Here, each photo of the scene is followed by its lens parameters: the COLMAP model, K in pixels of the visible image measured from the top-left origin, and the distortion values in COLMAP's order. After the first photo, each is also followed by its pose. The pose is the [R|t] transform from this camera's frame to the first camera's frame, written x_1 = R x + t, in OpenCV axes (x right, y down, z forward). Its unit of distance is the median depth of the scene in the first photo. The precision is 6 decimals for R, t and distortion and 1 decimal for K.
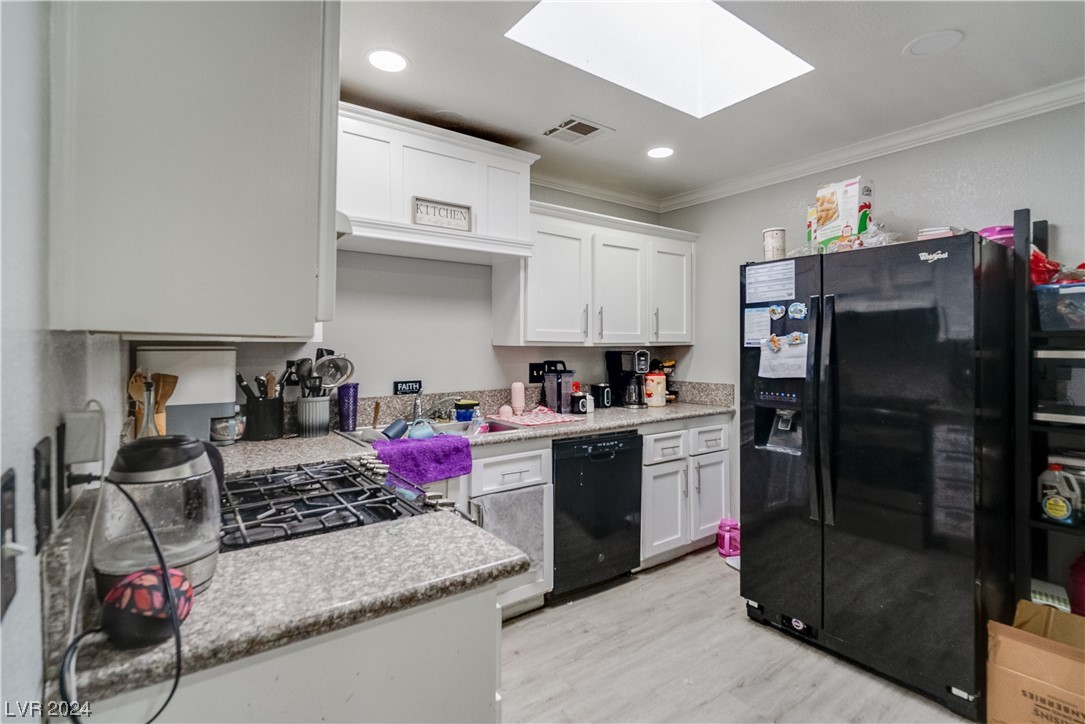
lens RADIAL K [[526.3, 0, 557.1], [0, 526.3, 348.7], [0, 0, 1]] dist [-0.008213, -0.001610]
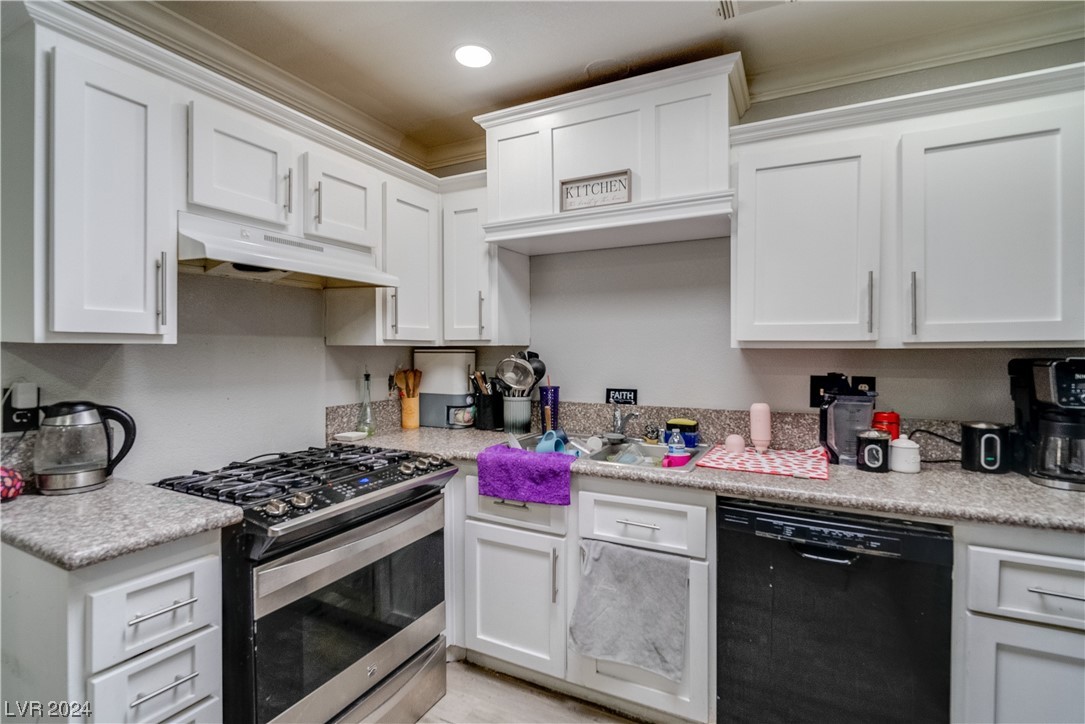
lens RADIAL K [[526.3, 0, 539.9], [0, 526.3, 352.3], [0, 0, 1]] dist [-0.008213, -0.001610]
pose [[0.413925, 0.000947, -0.910310, 0.477392], [-0.005121, 0.999986, -0.001289, 0.002479], [0.910297, 0.005195, 0.413924, 0.541404]]
